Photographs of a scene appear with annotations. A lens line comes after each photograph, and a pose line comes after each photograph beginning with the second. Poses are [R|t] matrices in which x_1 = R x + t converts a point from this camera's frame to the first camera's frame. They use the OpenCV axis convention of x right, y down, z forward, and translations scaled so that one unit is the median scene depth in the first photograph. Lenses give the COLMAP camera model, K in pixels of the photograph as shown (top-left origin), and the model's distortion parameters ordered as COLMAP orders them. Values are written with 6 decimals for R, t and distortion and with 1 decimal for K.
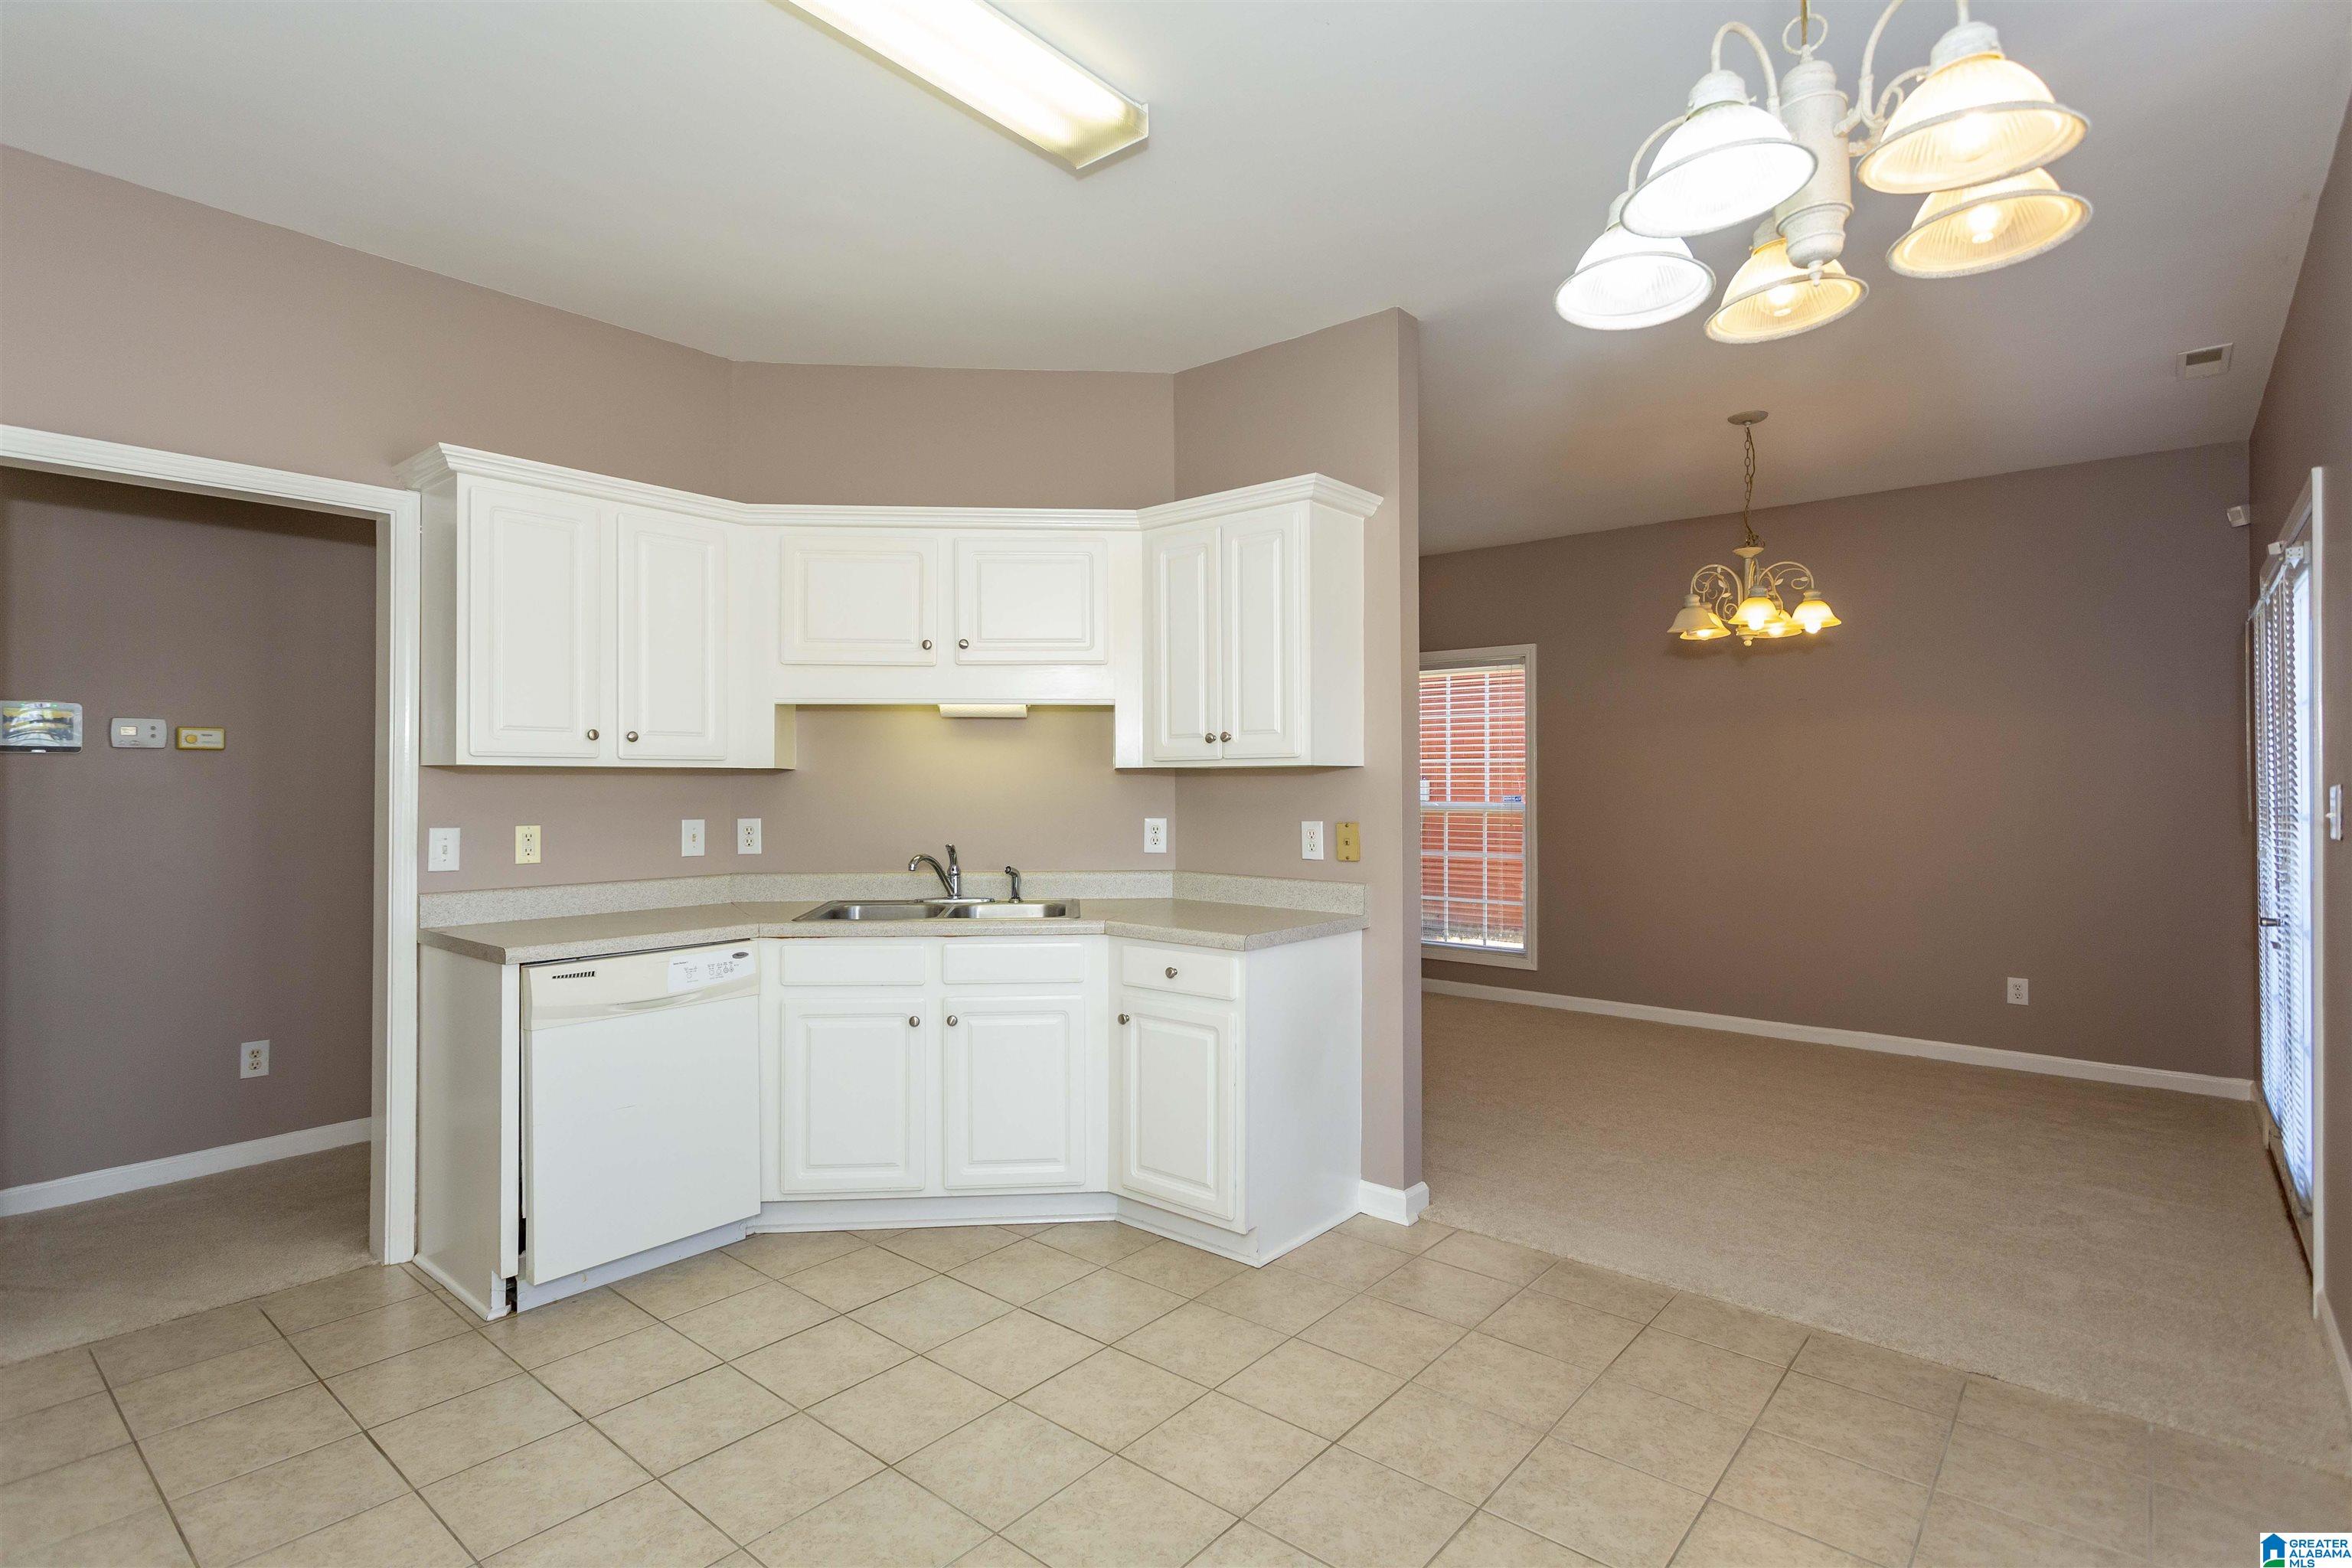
lens RADIAL K [[1145.5, 0, 1167.8], [0, 1145.5, 766.0], [0, 0, 1]] dist [-0.001948, 0.000204]
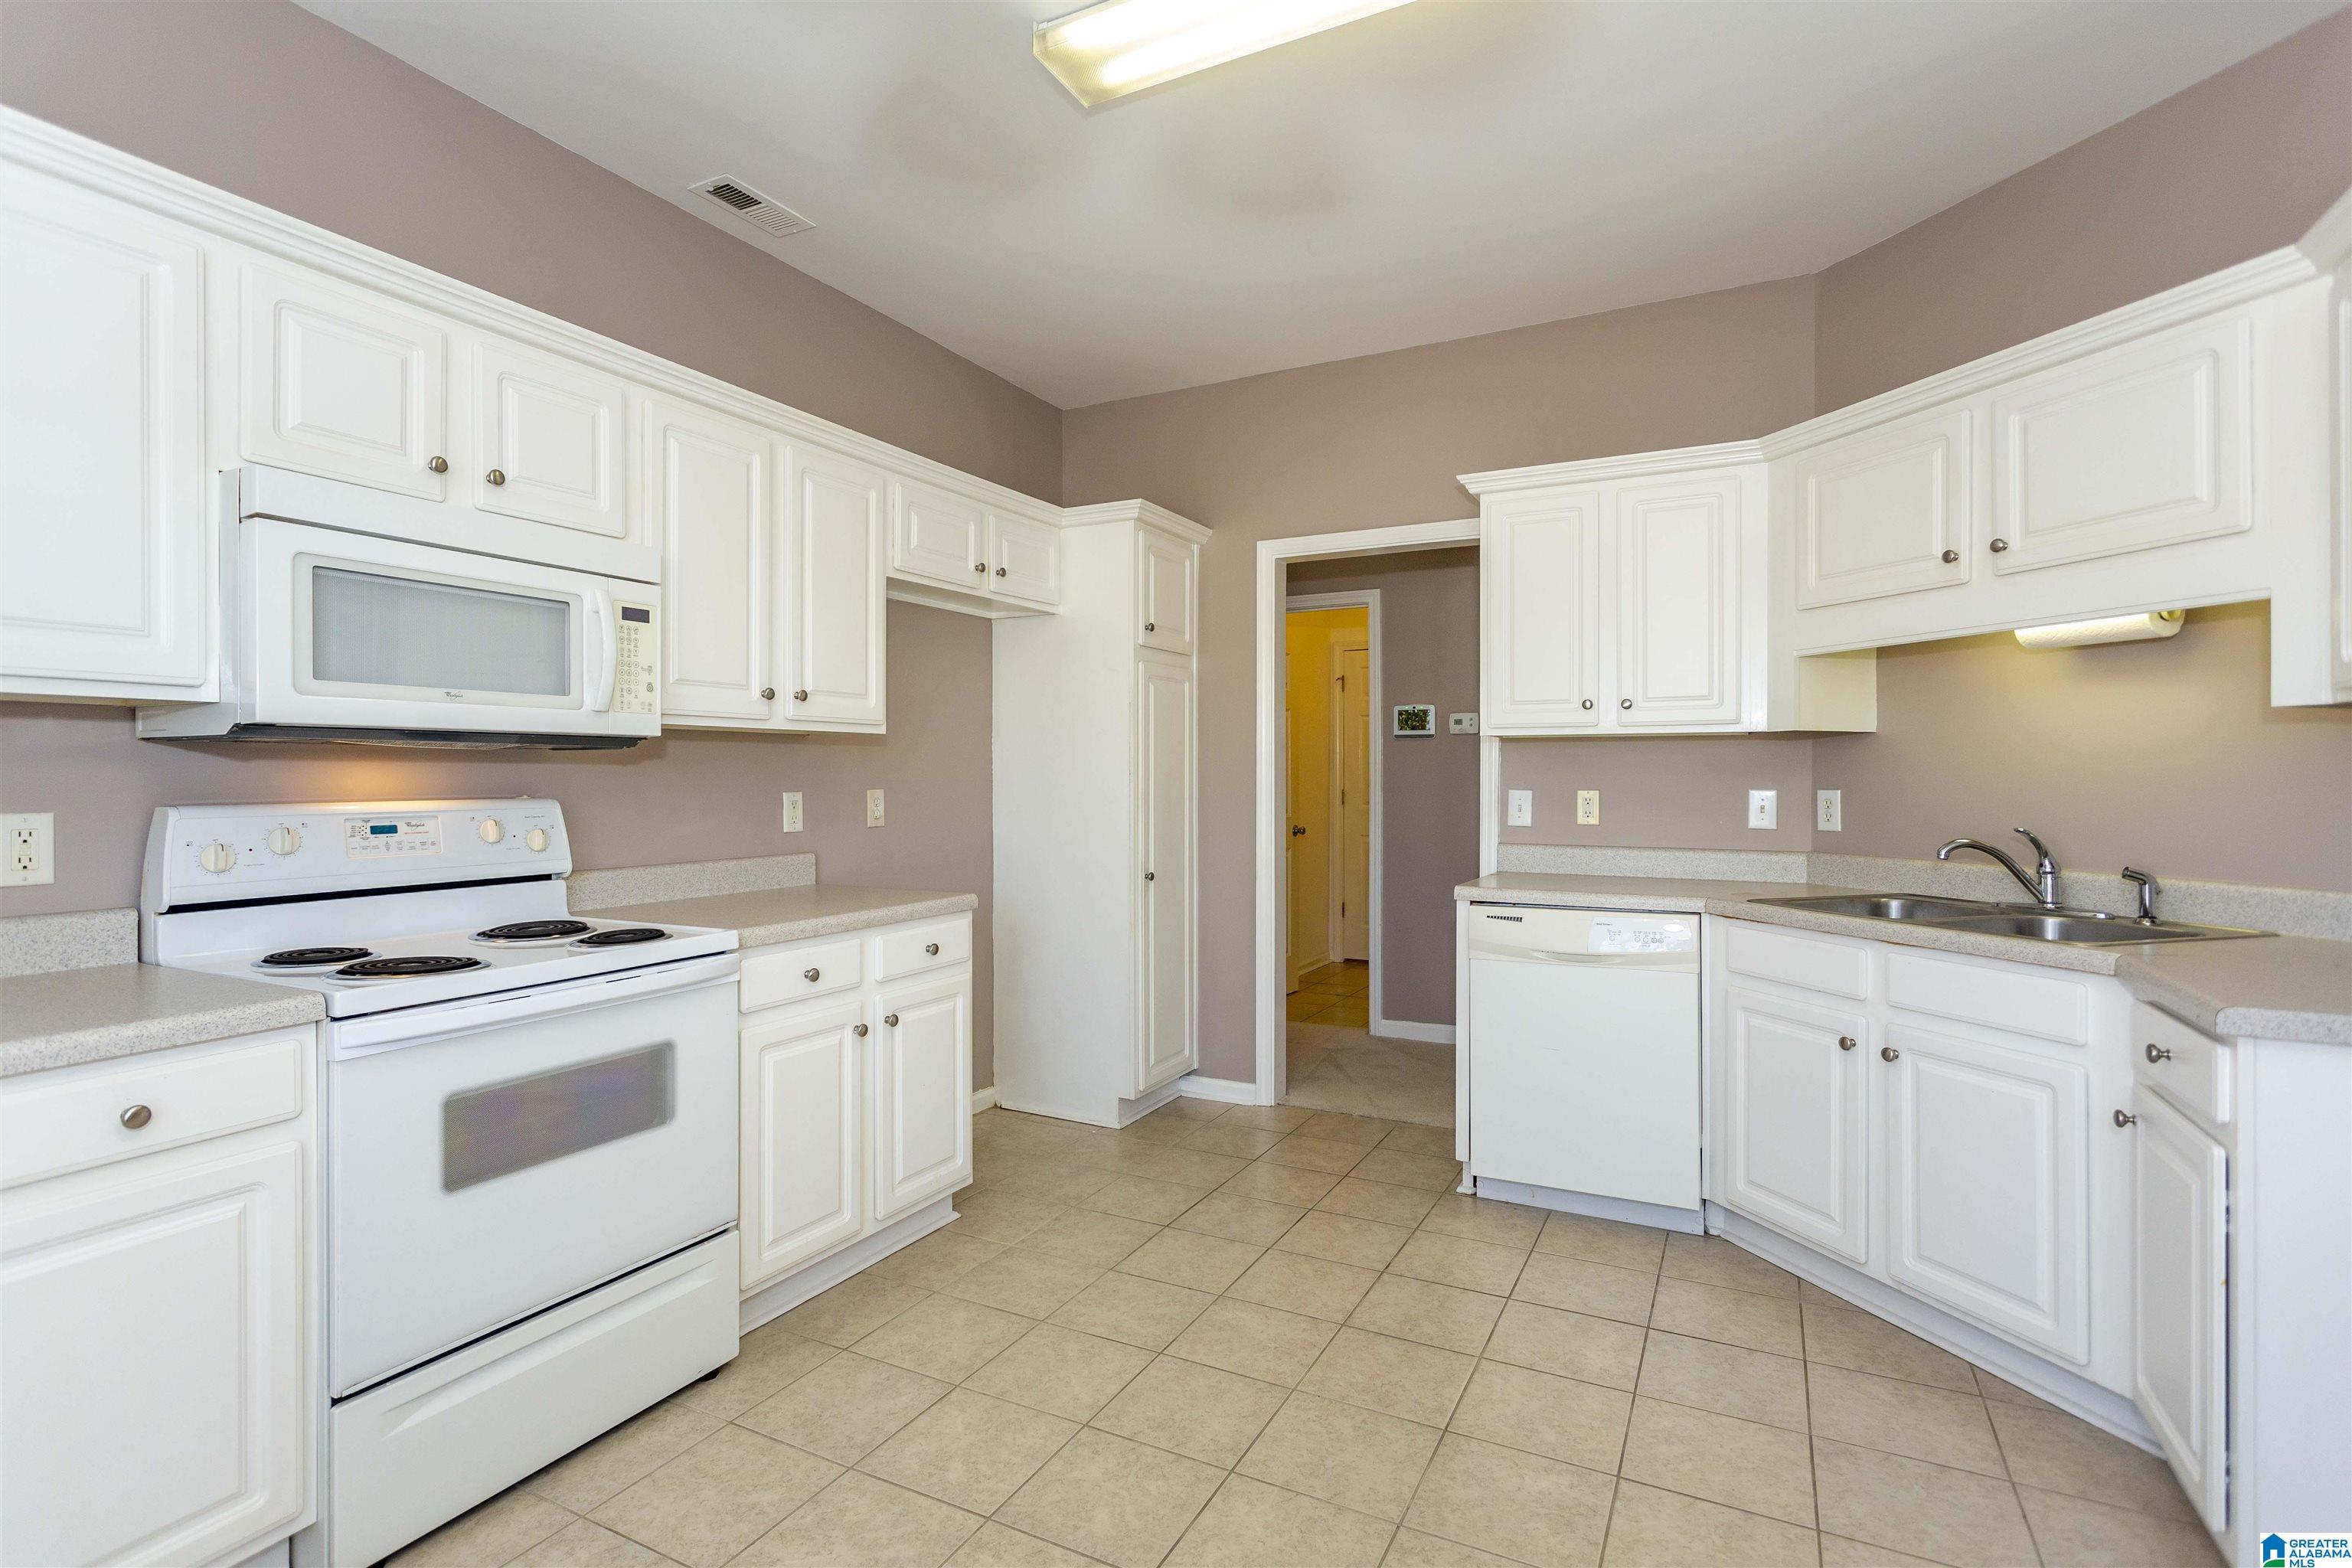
lens RADIAL K [[1135.2, 0, 1172.2], [0, 1135.2, 772.9], [0, 0, 1]] dist [-0.000543, -0.000185]
pose [[0.215015, -0.003642, -0.976604, 0.462030], [0.011654, 0.999931, -0.001163, 0.034326], [0.976541, -0.011132, 0.215042, 0.401927]]
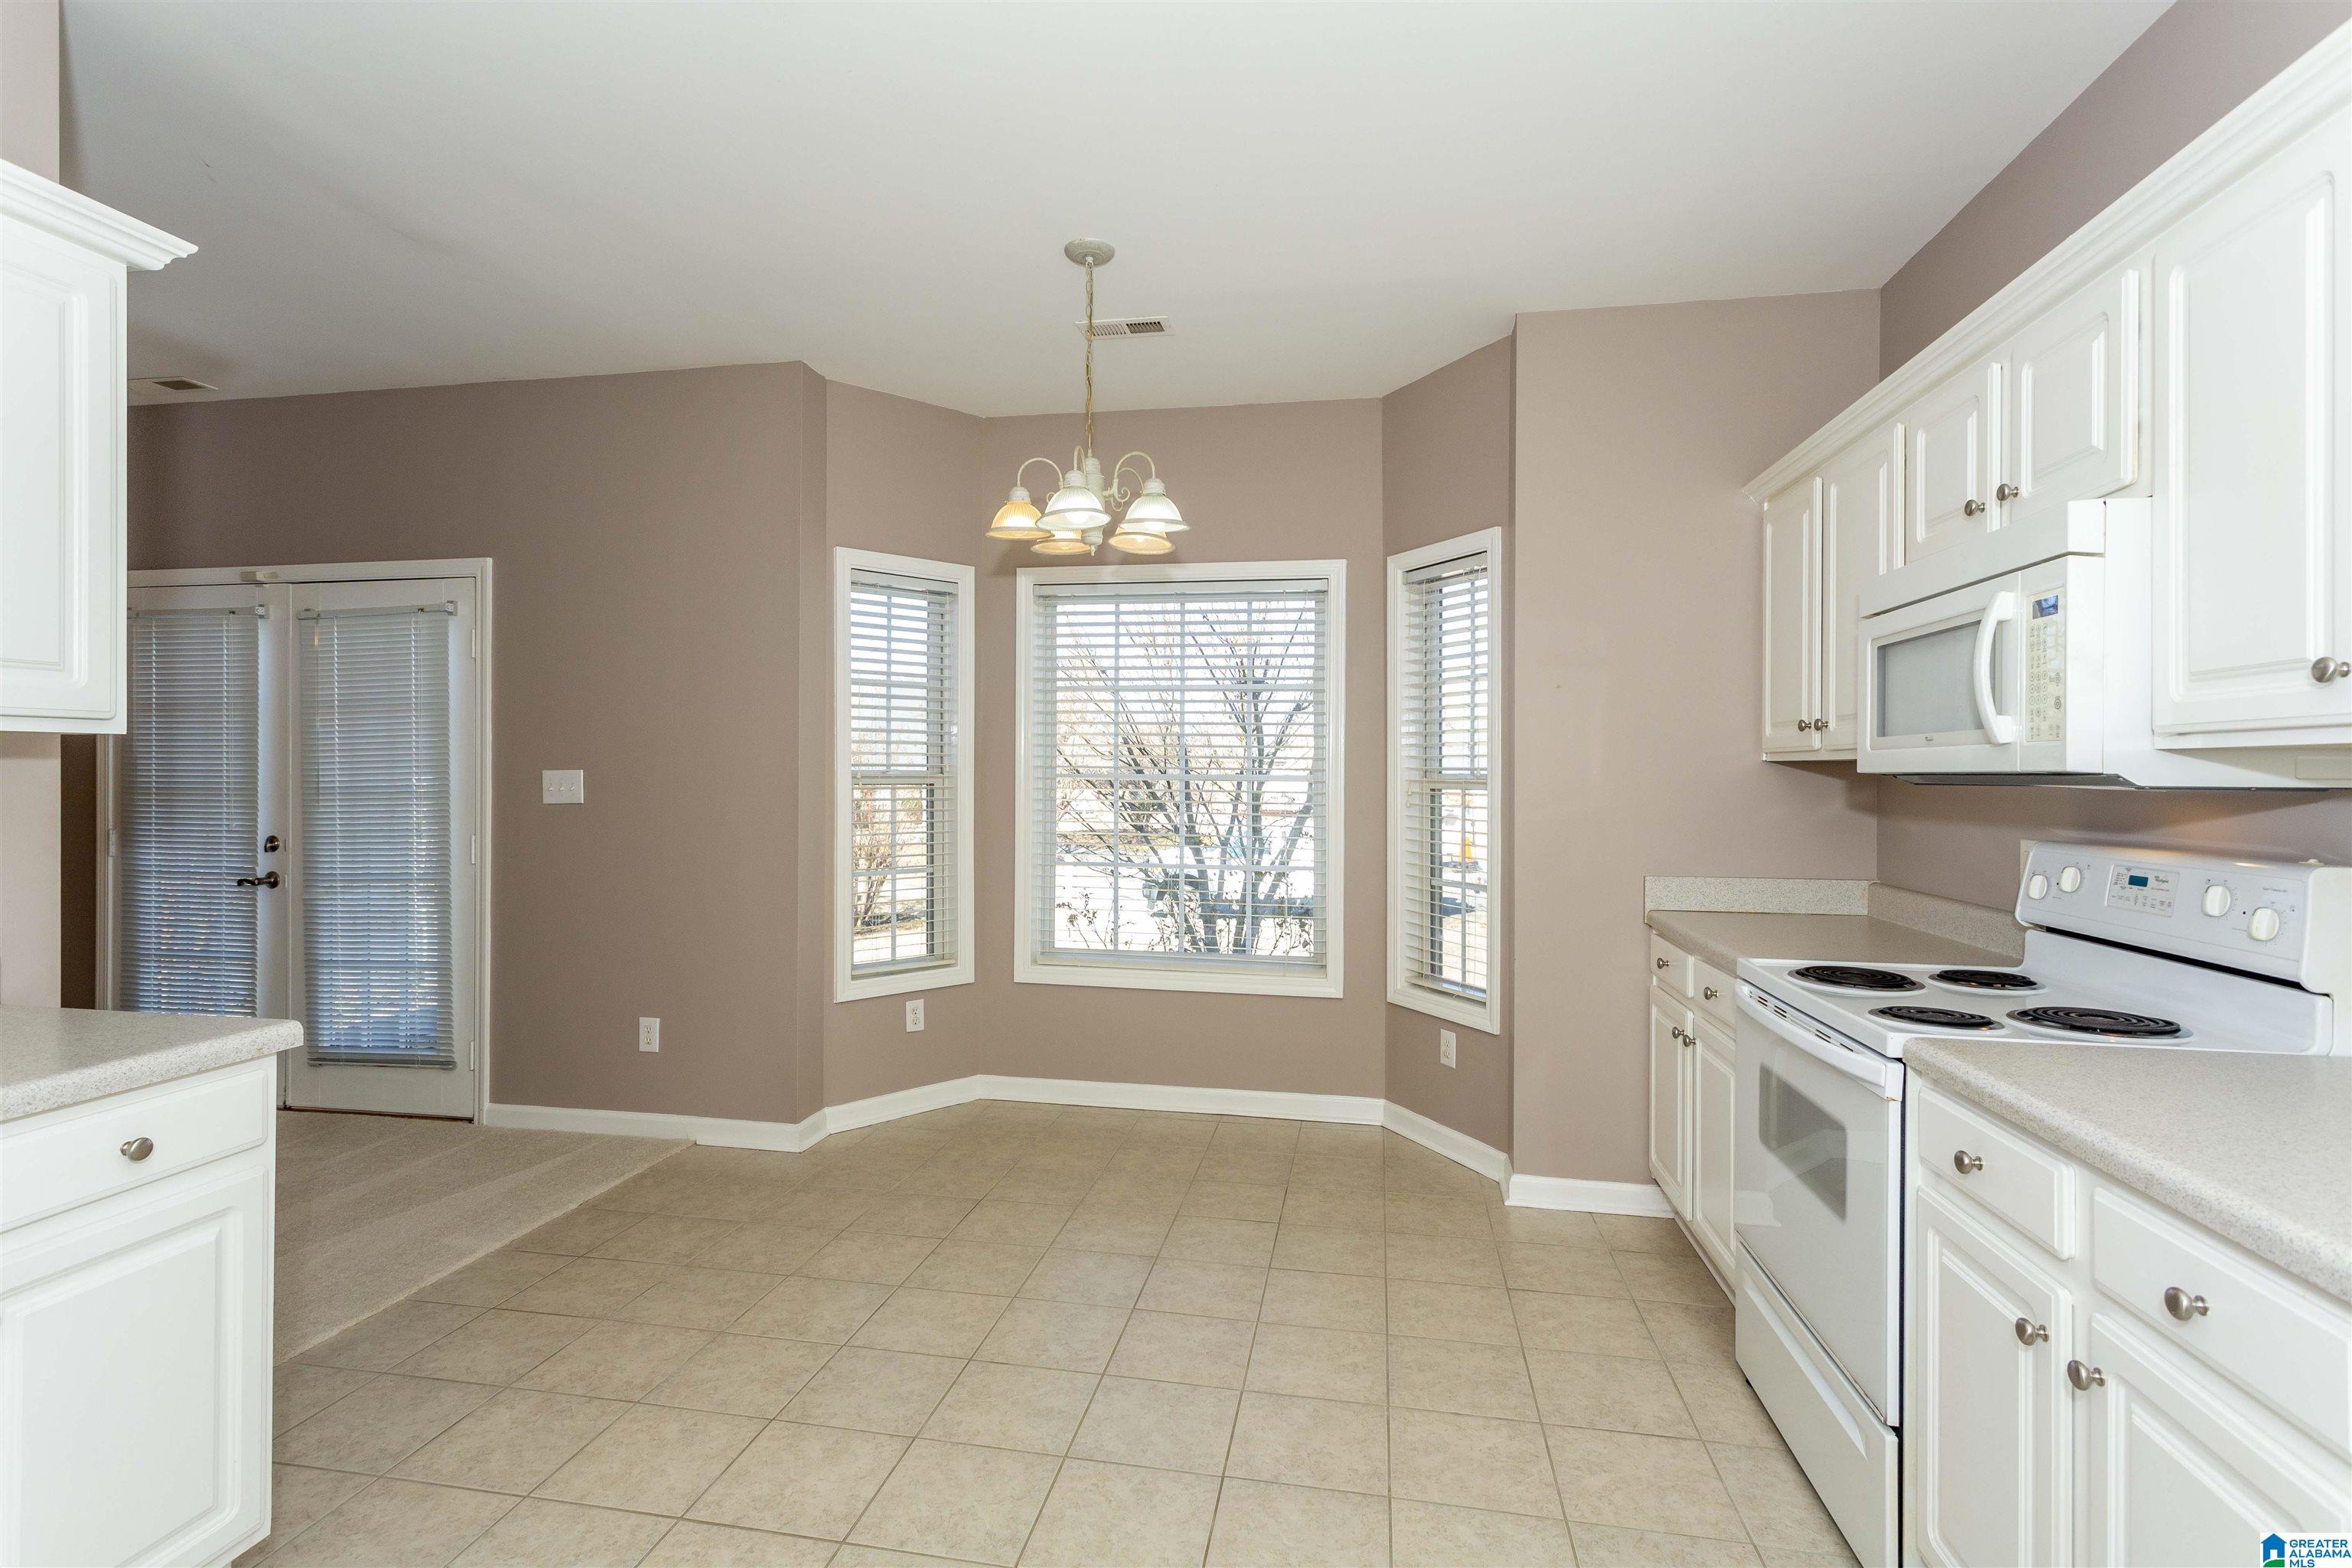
lens RADIAL K [[1127.3, 0, 1178.2], [0, 1127.3, 781.8], [0, 0, 1]] dist [0.003897, 0.000675]
pose [[-0.498609, -0.013664, 0.866720, -0.647319], [-0.016424, 0.999845, 0.006314, 0.010550], [-0.866672, -0.011087, -0.498756, 0.865789]]
